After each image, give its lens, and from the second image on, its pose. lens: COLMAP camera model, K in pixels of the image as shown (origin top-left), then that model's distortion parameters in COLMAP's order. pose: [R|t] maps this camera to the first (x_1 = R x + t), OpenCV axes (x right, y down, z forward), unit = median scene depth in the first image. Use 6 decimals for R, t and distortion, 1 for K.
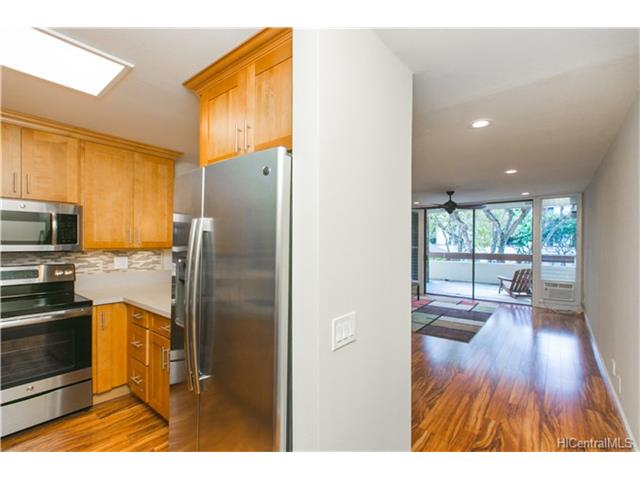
lens RADIAL K [[288.2, 0, 318.0], [0, 288.2, 244.0], [0, 0, 1]] dist [0.002825, -0.001491]
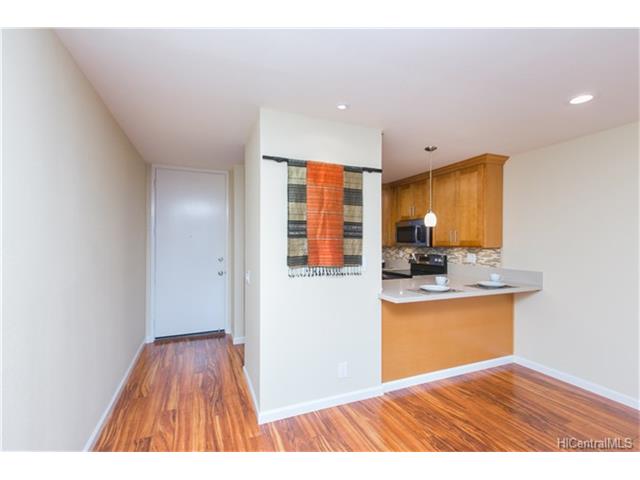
lens RADIAL K [[288.2, 0, 313.6], [0, 288.2, 239.8], [0, 0, 1]] dist [0.002825, -0.001491]
pose [[-0.485170, -0.014825, -0.874294, 0.758937], [-0.011782, 0.999876, -0.010416, 0.008939], [0.874341, 0.005247, -0.485285, 1.036173]]
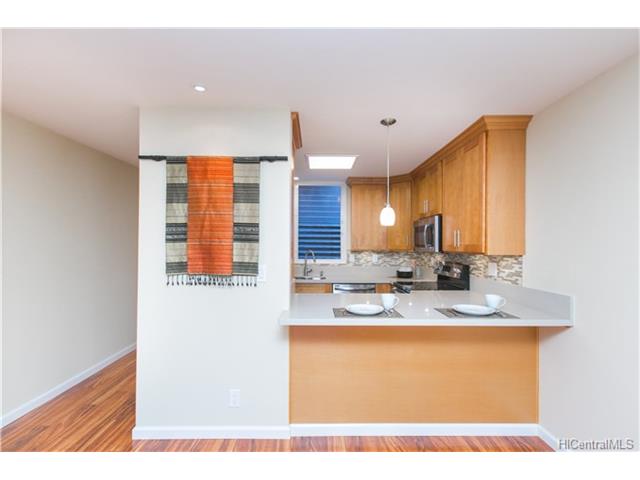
lens RADIAL K [[288.2, 0, 317.1], [0, 288.2, 241.3], [0, 0, 1]] dist [0.002825, -0.001491]
pose [[-0.777348, -0.018623, -0.628795, 0.283252], [-0.011336, 0.999814, -0.015597, 0.000968], [0.628968, -0.004997, -0.777415, 1.381132]]
